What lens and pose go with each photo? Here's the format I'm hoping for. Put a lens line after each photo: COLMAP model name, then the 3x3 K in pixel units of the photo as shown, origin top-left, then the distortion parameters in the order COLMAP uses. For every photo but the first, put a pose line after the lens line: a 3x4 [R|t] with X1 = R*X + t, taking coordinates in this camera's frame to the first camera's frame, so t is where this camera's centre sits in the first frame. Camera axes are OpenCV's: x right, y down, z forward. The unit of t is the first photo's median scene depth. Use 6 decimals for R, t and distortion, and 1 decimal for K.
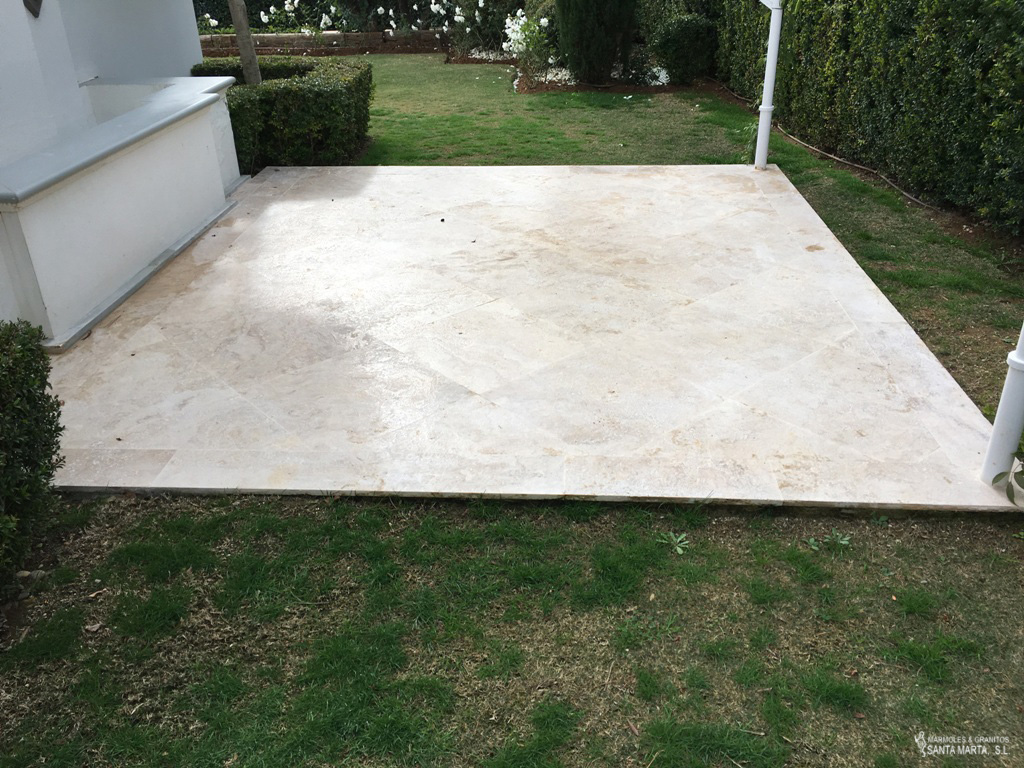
lens RADIAL K [[860.5, 0, 512.0], [0, 860.5, 384.0], [0, 0, 1]] dist [0.007940, -0.000357]
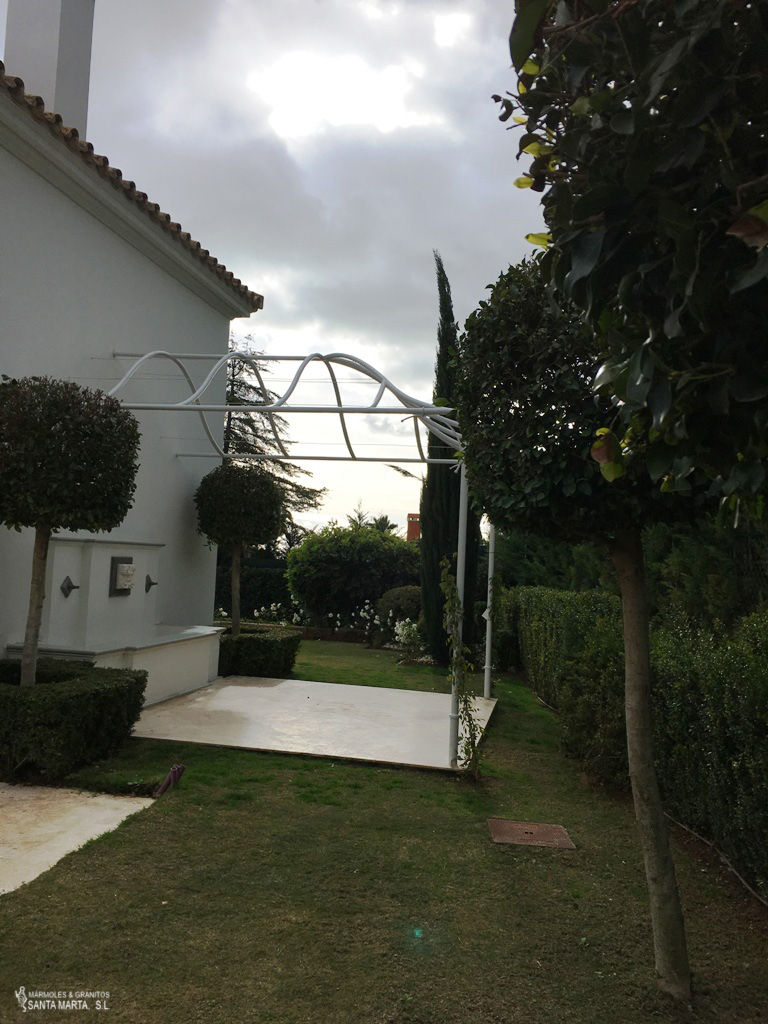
lens RADIAL K [[860.5, 0, 384.0], [0, 860.5, 512.0], [0, 0, 1]] dist [0.007940, -0.000357]
pose [[0.987507, 0.071950, -0.140191, 0.287272], [-0.134733, 0.846894, -0.514410, 0.377479], [0.081715, 0.526871, 0.846008, -0.769932]]
